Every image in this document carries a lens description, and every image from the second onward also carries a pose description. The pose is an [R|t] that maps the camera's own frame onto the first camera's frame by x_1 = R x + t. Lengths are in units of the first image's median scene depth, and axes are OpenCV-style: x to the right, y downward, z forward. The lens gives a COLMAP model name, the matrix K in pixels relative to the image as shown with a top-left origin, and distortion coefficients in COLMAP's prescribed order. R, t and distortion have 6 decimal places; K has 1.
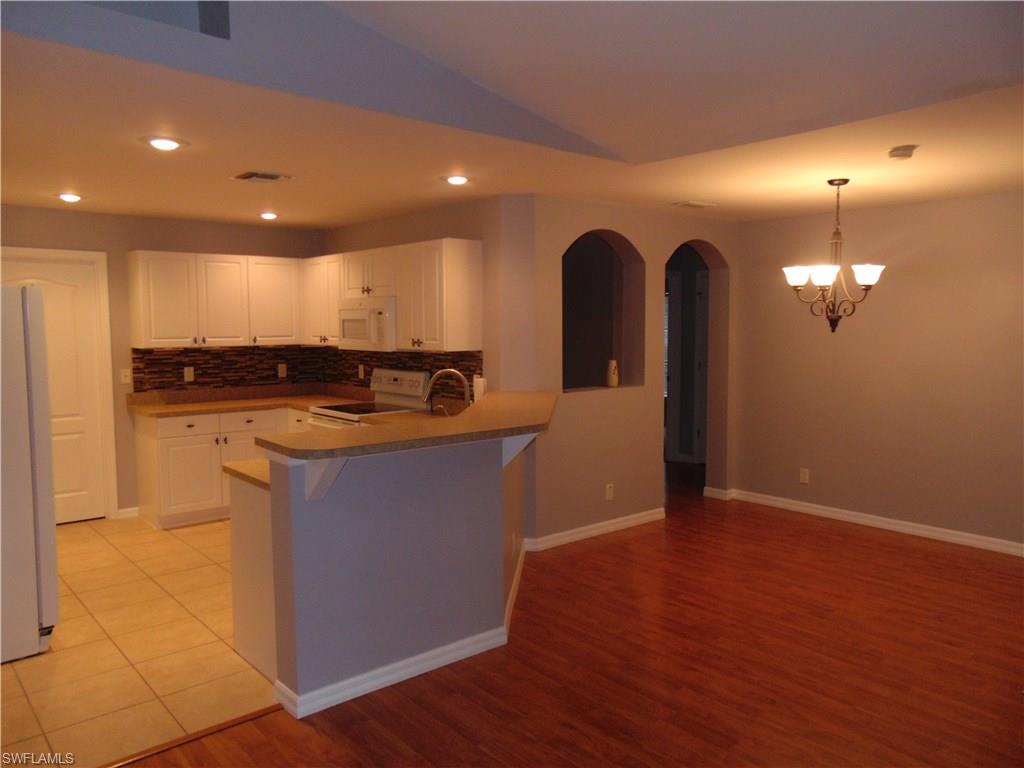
lens RADIAL K [[773.7, 0, 512.0], [0, 773.7, 384.0], [0, 0, 1]] dist [-0.029969, 0.000525]
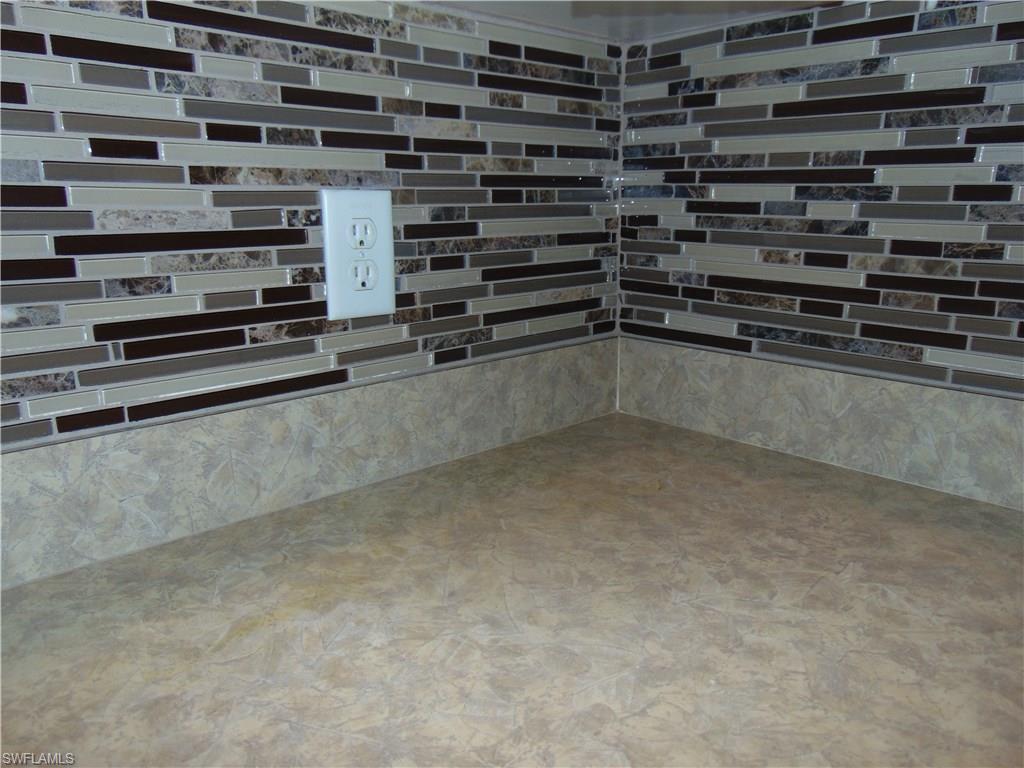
lens RADIAL K [[763.3, 0, 512.0], [0, 763.3, 384.0], [0, 0, 1]] dist [-0.001463, 0.008314]
pose [[0.998967, -0.008880, 0.044558, -0.307991], [0.001882, 0.987959, 0.154704, -0.017487], [-0.045395, -0.154460, 0.986956, 0.976697]]
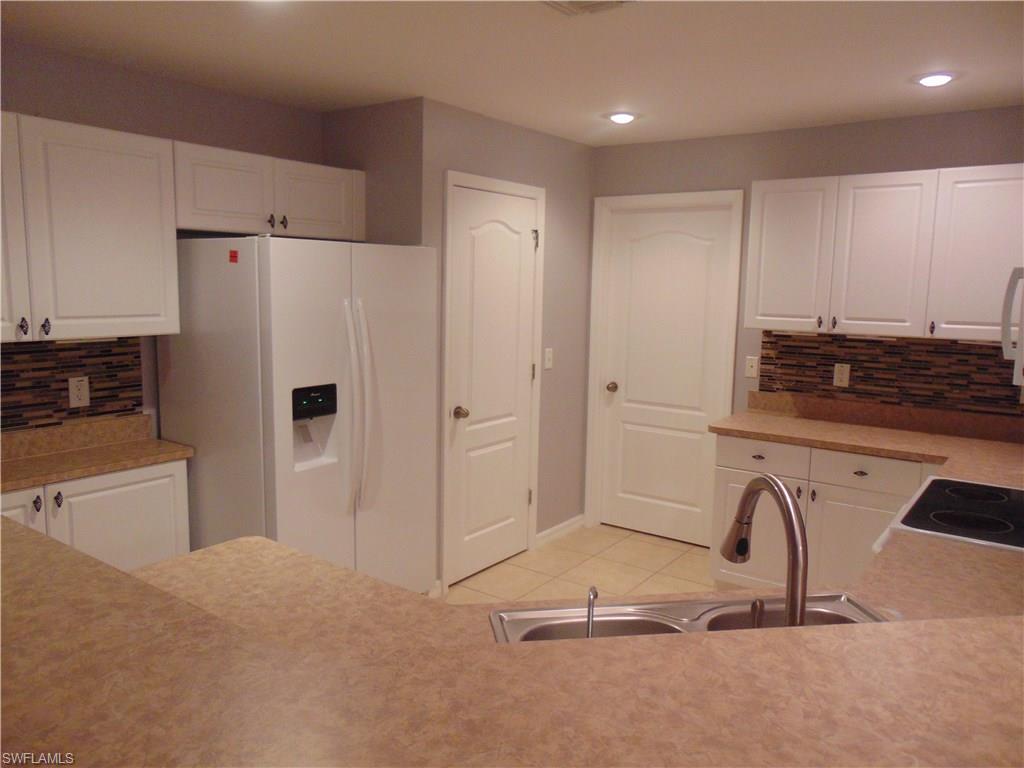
lens RADIAL K [[761.6, 0, 512.0], [0, 761.6, 384.0], [0, 0, 1]] dist [-0.000006, 0.005524]
pose [[0.229268, 0.138559, -0.963451, 0.116249], [-0.091796, 0.988483, 0.120314, -0.056117], [0.969025, 0.060857, 0.239346, 0.600152]]
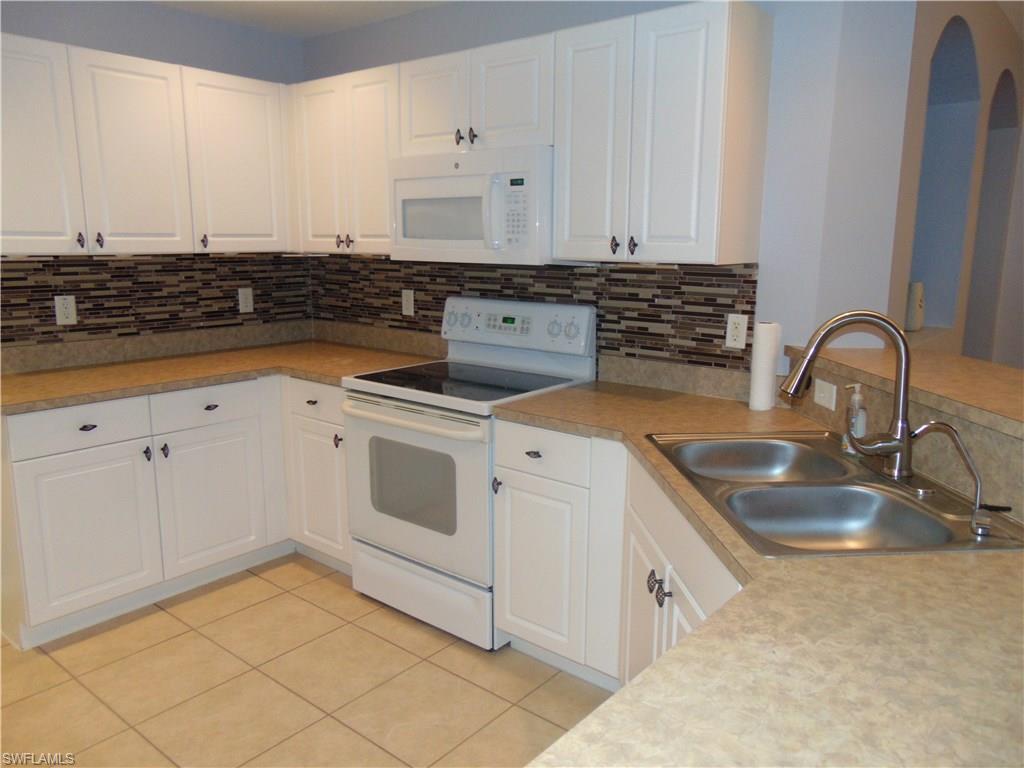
lens RADIAL K [[763.3, 0, 512.0], [0, 763.3, 384.0], [0, 0, 1]] dist [-0.001463, 0.008314]
pose [[0.983928, -0.024326, 0.176900, -0.228894], [0.004978, 0.994029, 0.109006, -0.017969], [-0.178496, -0.106374, 0.978174, 0.471348]]
